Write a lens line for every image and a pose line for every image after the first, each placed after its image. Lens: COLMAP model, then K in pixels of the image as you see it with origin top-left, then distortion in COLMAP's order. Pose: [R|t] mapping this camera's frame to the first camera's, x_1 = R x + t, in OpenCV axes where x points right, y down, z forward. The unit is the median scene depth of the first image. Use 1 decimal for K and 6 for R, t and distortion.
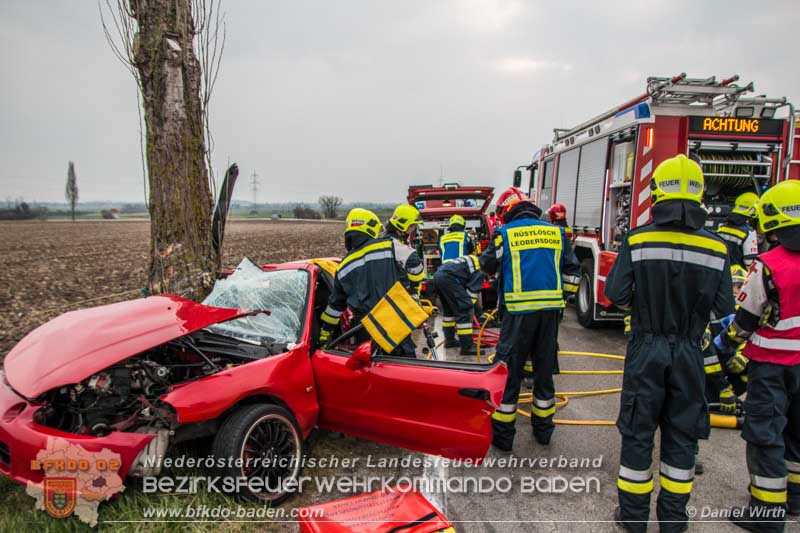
lens RADIAL K [[622.5, 0, 400.6], [0, 622.5, 285.3], [0, 0, 1]] dist [-0.148993, 0.125637]
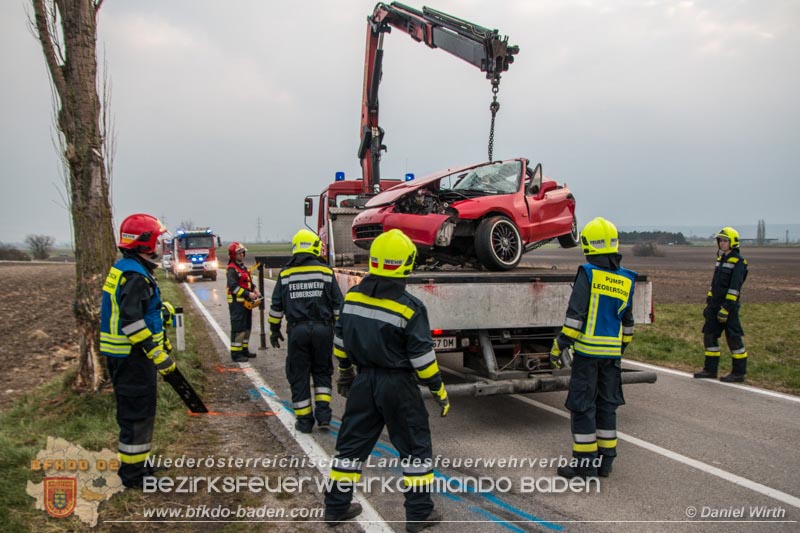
lens RADIAL K [[622.5, 0, 400.6], [0, 622.5, 285.3], [0, 0, 1]] dist [-0.148993, 0.125637]
pose [[0.907095, -0.033587, 0.419583, -0.186764], [0.058423, 0.997209, -0.046480, 0.049274], [-0.416851, 0.066675, 0.906526, -0.463419]]
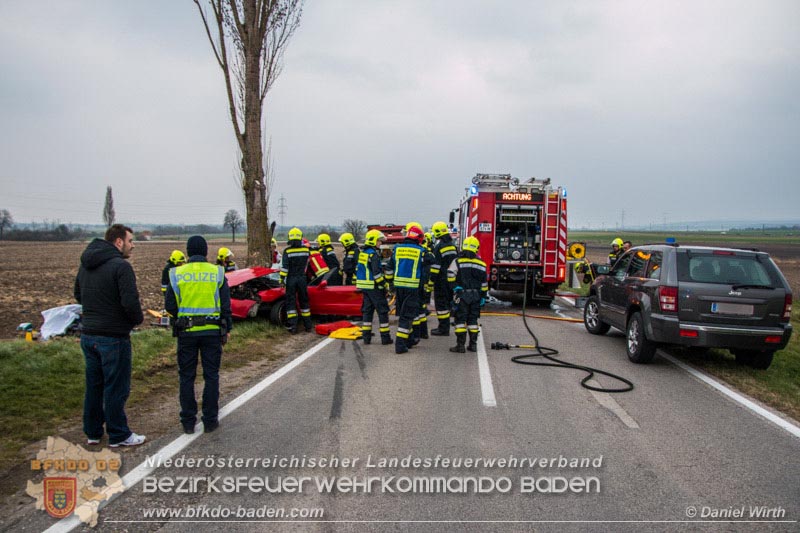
lens RADIAL K [[622.5, 0, 400.6], [0, 622.5, 285.3], [0, 0, 1]] dist [-0.148993, 0.125637]
pose [[0.999138, 0.005784, -0.041108, 0.244348], [-0.007305, 0.999291, -0.036944, 0.110394], [0.040865, 0.037212, 0.998471, -1.076852]]
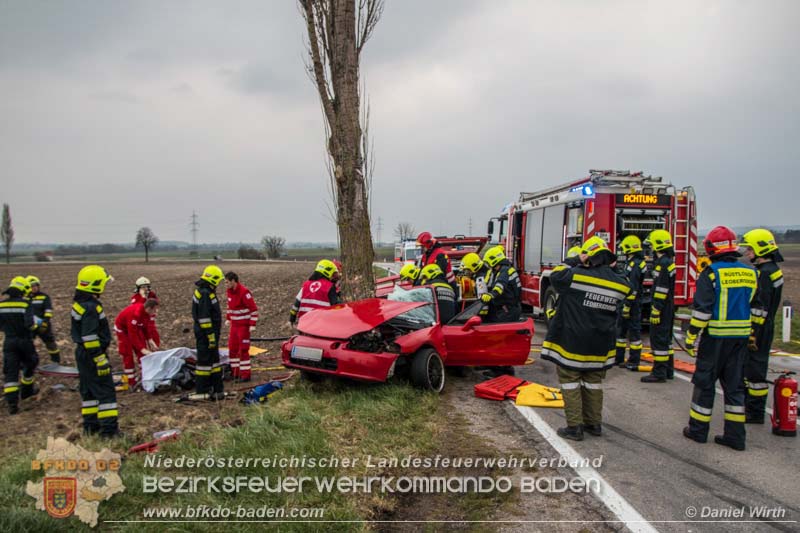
lens RADIAL K [[622.5, 0, 400.6], [0, 622.5, 285.3], [0, 0, 1]] dist [-0.148993, 0.125637]
pose [[0.995105, -0.018168, 0.097136, -0.255188], [0.024142, 0.997865, -0.060683, 0.049263], [-0.095826, 0.062731, 0.993419, -0.551814]]
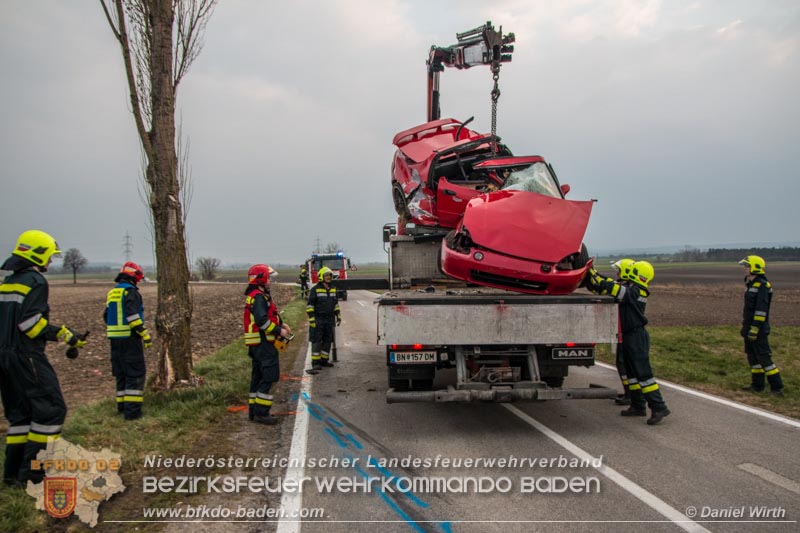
lens RADIAL K [[622.5, 0, 400.6], [0, 622.5, 285.3], [0, 0, 1]] dist [-0.148993, 0.125637]
pose [[0.981105, -0.022808, 0.192128, -0.010635], [0.040778, 0.995097, -0.090102, 0.065979], [-0.189131, 0.096234, 0.977225, -0.662186]]
